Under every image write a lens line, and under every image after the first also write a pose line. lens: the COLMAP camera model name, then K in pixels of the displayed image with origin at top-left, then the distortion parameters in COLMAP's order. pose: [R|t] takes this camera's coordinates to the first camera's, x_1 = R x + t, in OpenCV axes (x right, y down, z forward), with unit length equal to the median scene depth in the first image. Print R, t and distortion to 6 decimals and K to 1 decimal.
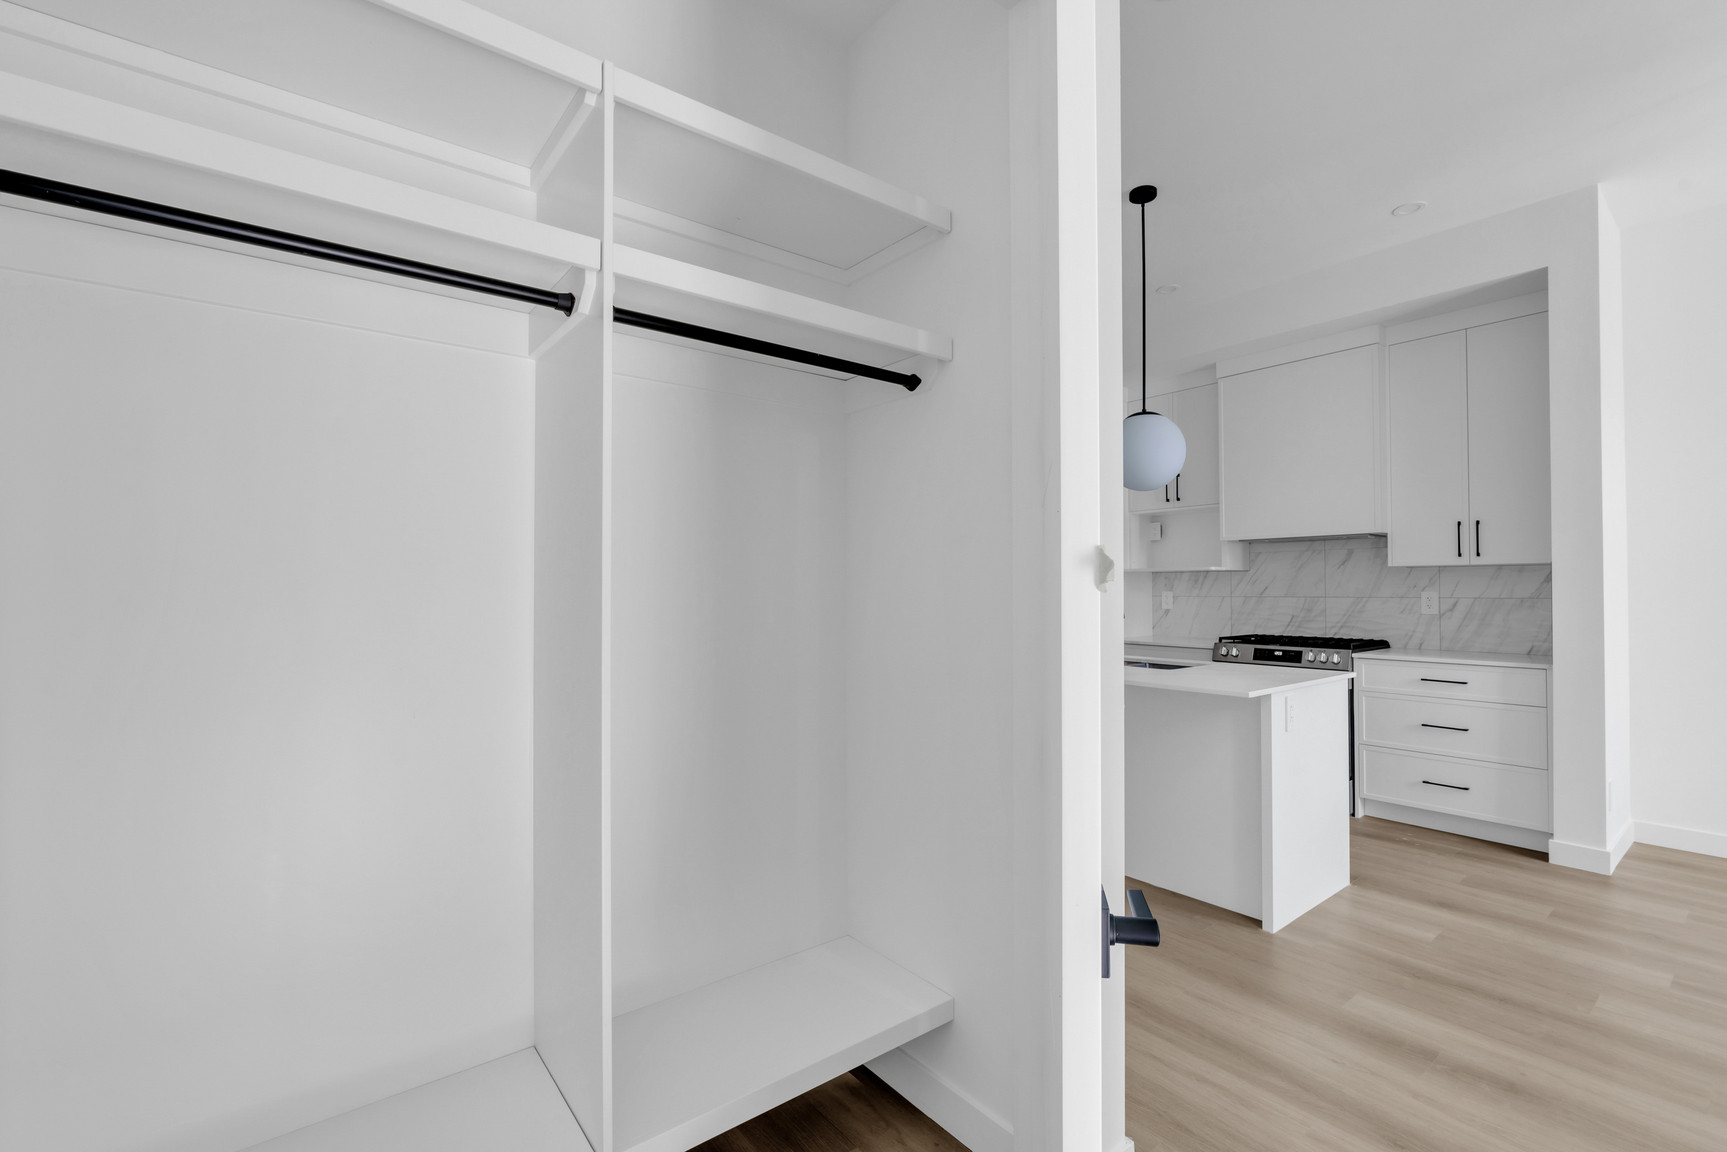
lens RADIAL K [[751.3, 0, 864.2], [0, 751.3, 577.5], [0, 0, 1]] dist [-0.010514, 0.001839]
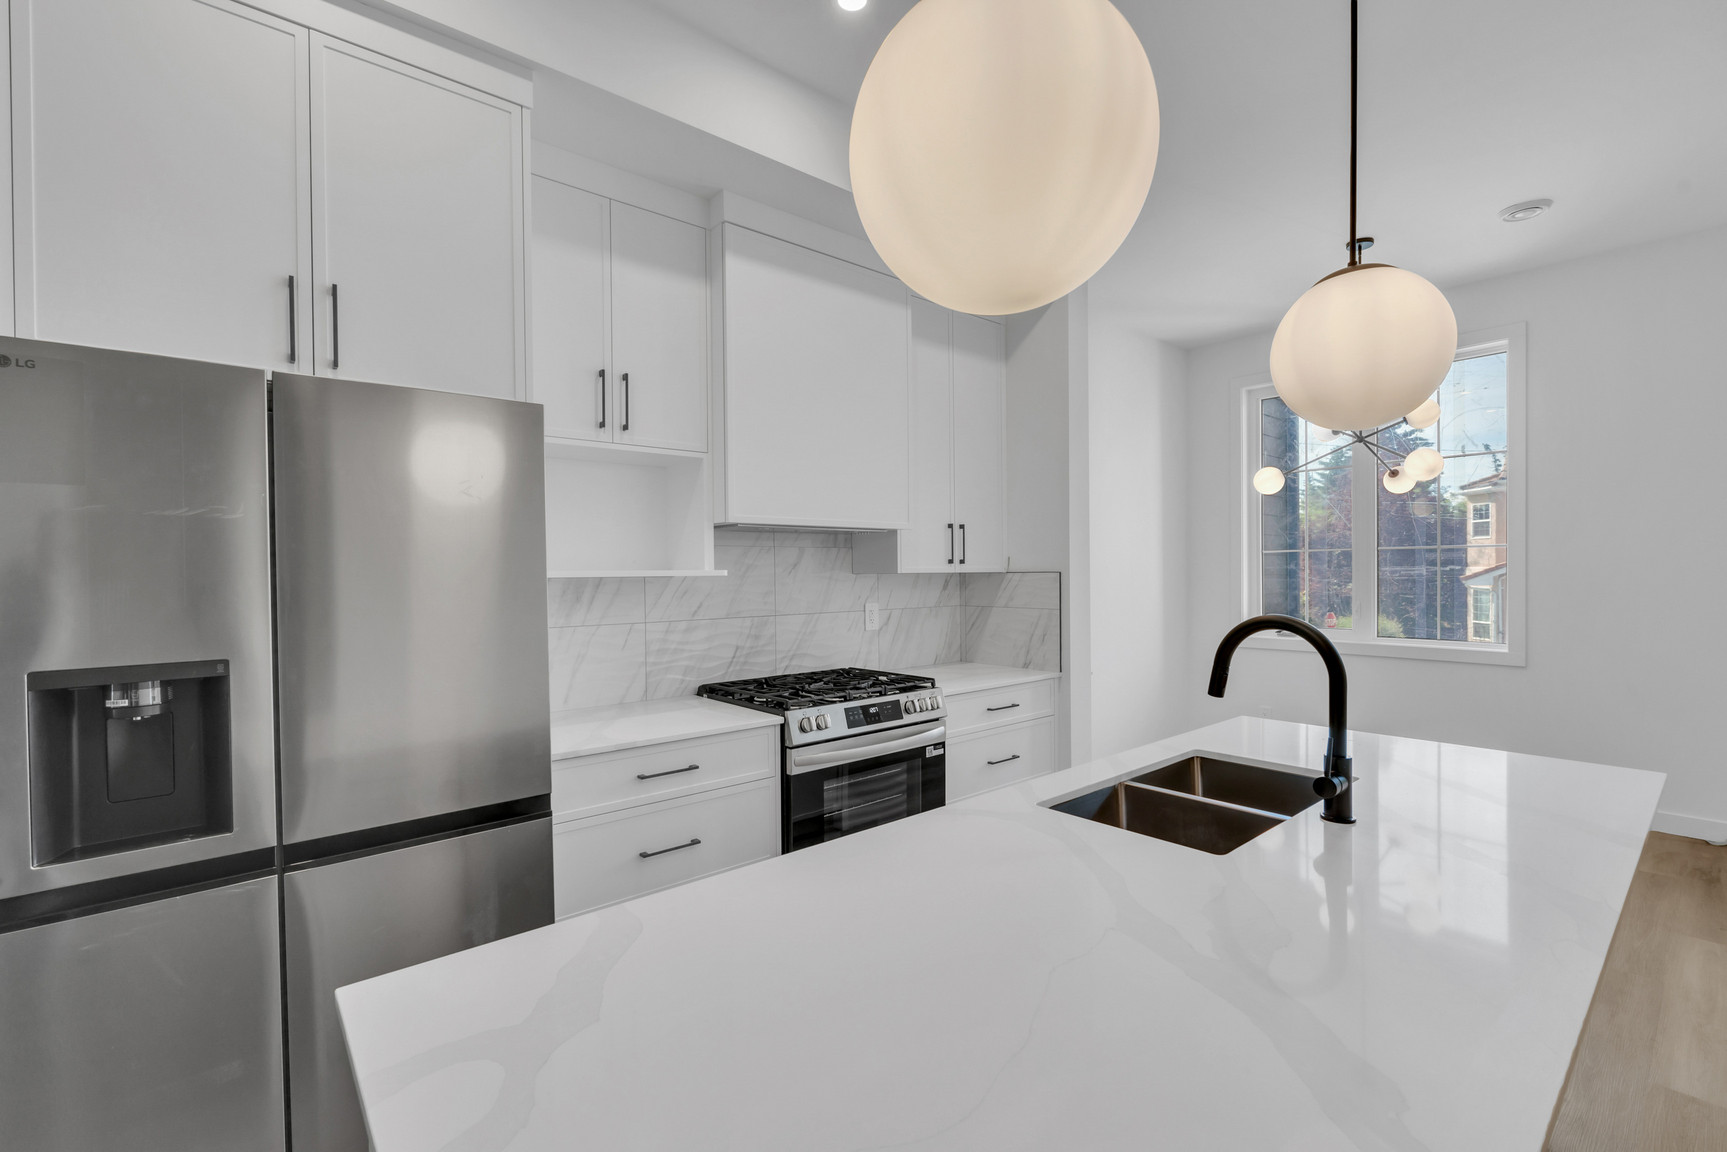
lens RADIAL K [[751.3, 0, 864.2], [0, 751.3, 577.5], [0, 0, 1]] dist [-0.010514, 0.001839]
pose [[-0.037648, -0.004487, 0.999281, -0.080695], [-0.004536, 0.999980, 0.004319, -0.013291], [-0.999281, -0.004370, -0.037667, 1.040189]]
